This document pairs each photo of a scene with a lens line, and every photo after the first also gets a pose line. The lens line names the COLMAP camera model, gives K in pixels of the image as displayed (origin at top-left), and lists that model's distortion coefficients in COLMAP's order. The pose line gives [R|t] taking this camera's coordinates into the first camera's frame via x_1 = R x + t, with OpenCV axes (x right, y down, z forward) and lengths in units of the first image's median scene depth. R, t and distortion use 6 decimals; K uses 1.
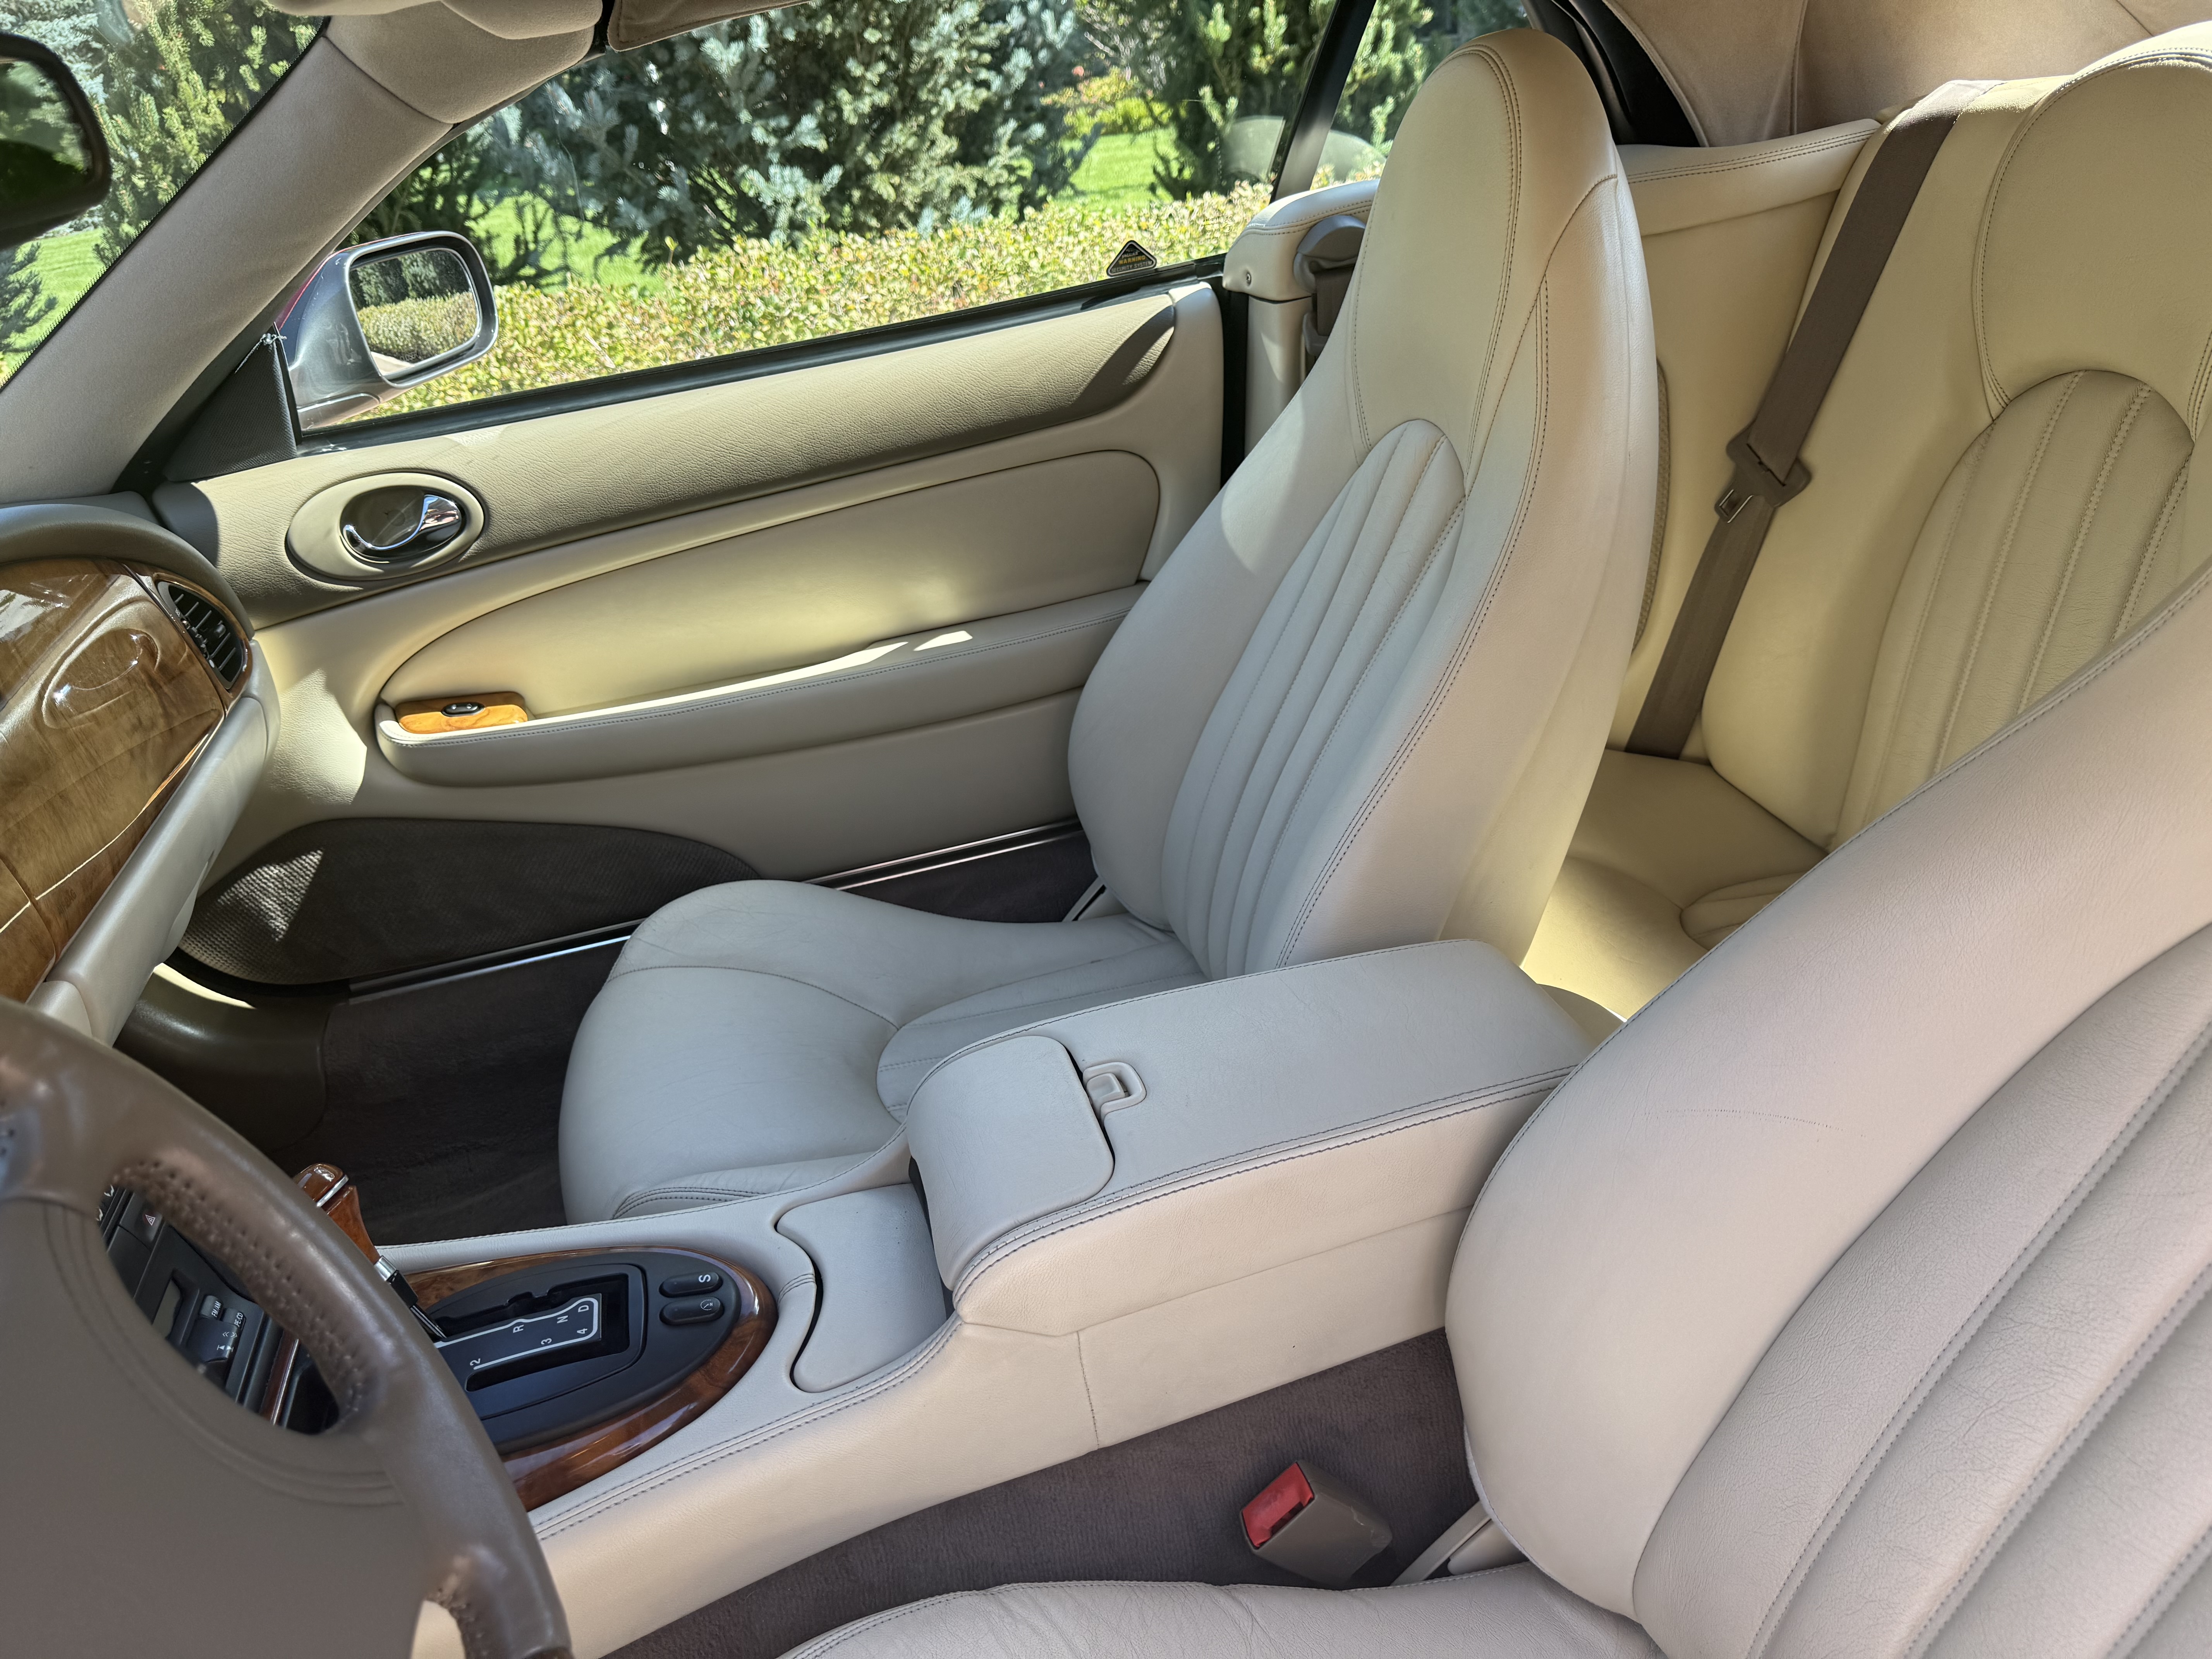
lens RADIAL K [[1595.4, 0, 1120.1], [0, 1595.4, 834.6], [0, 0, 1]] dist [0.013457, -0.029653]
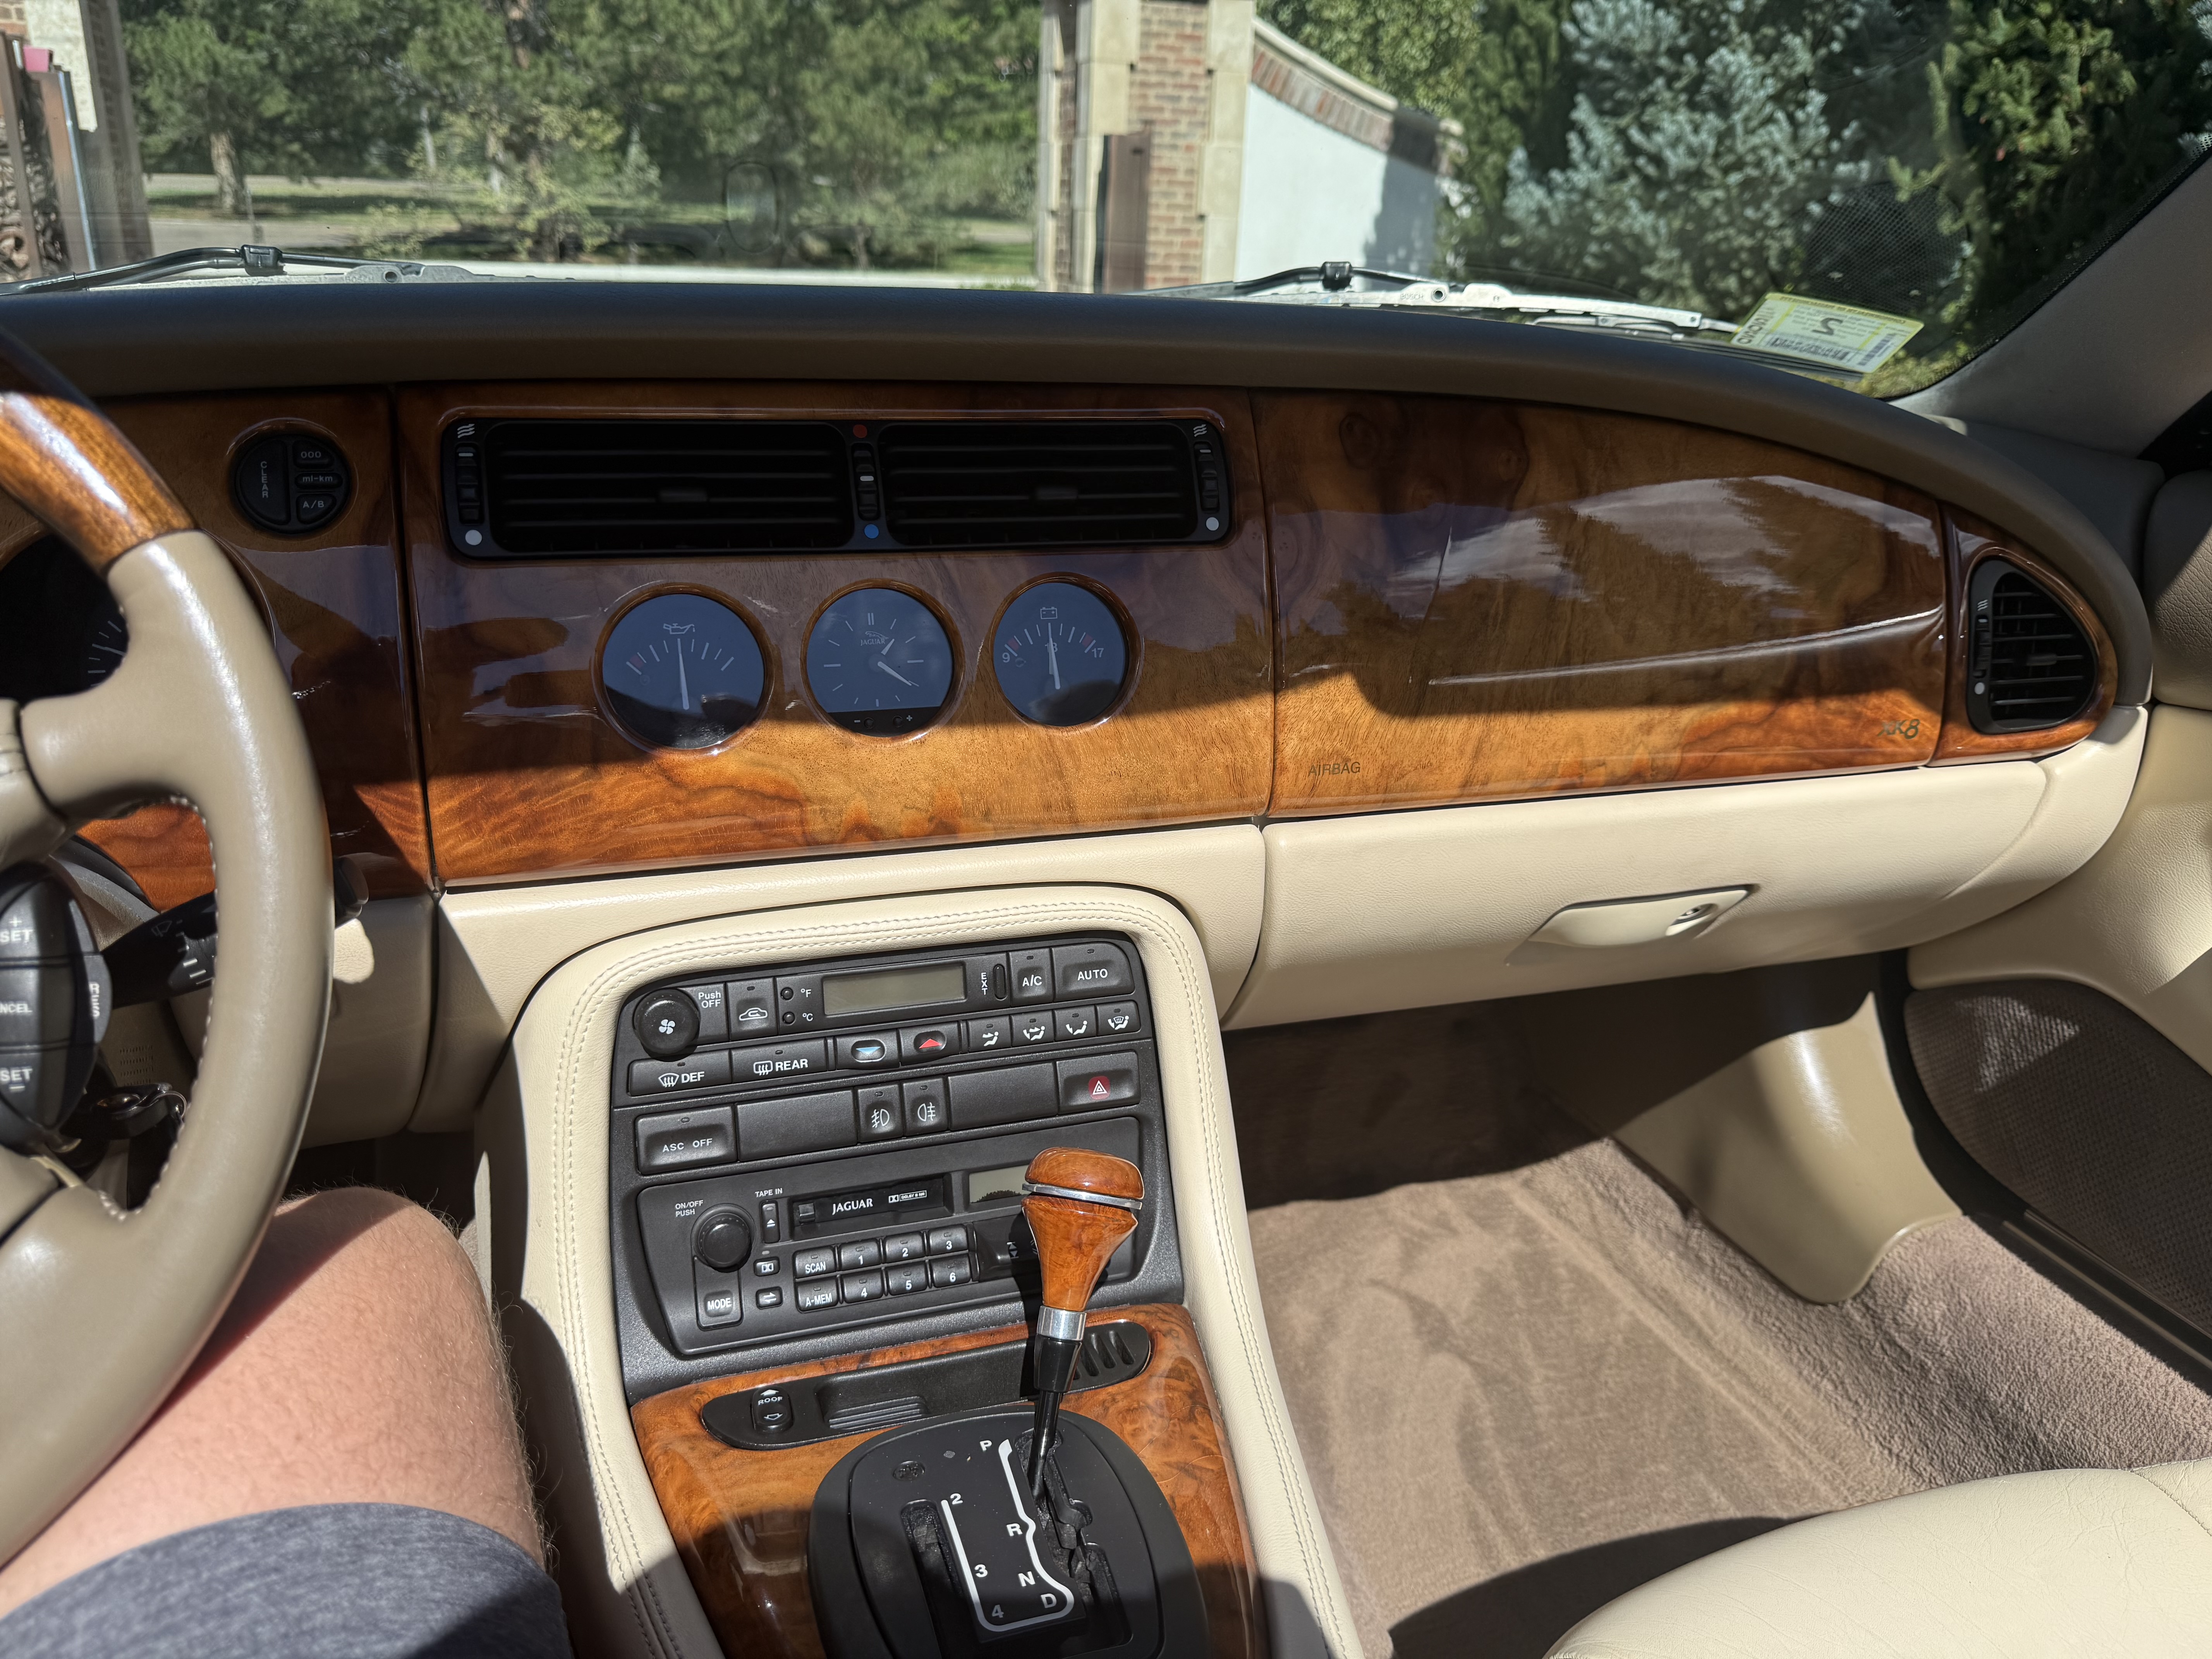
lens RADIAL K [[1609.2, 0, 1106.0], [0, 1609.2, 829.5], [0, 0, 1]] dist [-0.010891, -0.002301]
pose [[0.055532, 0.445646, -0.893485, 0.017815], [-0.479121, 0.796999, 0.367743, -0.035468], [0.875990, 0.407666, 0.257777, 0.134275]]
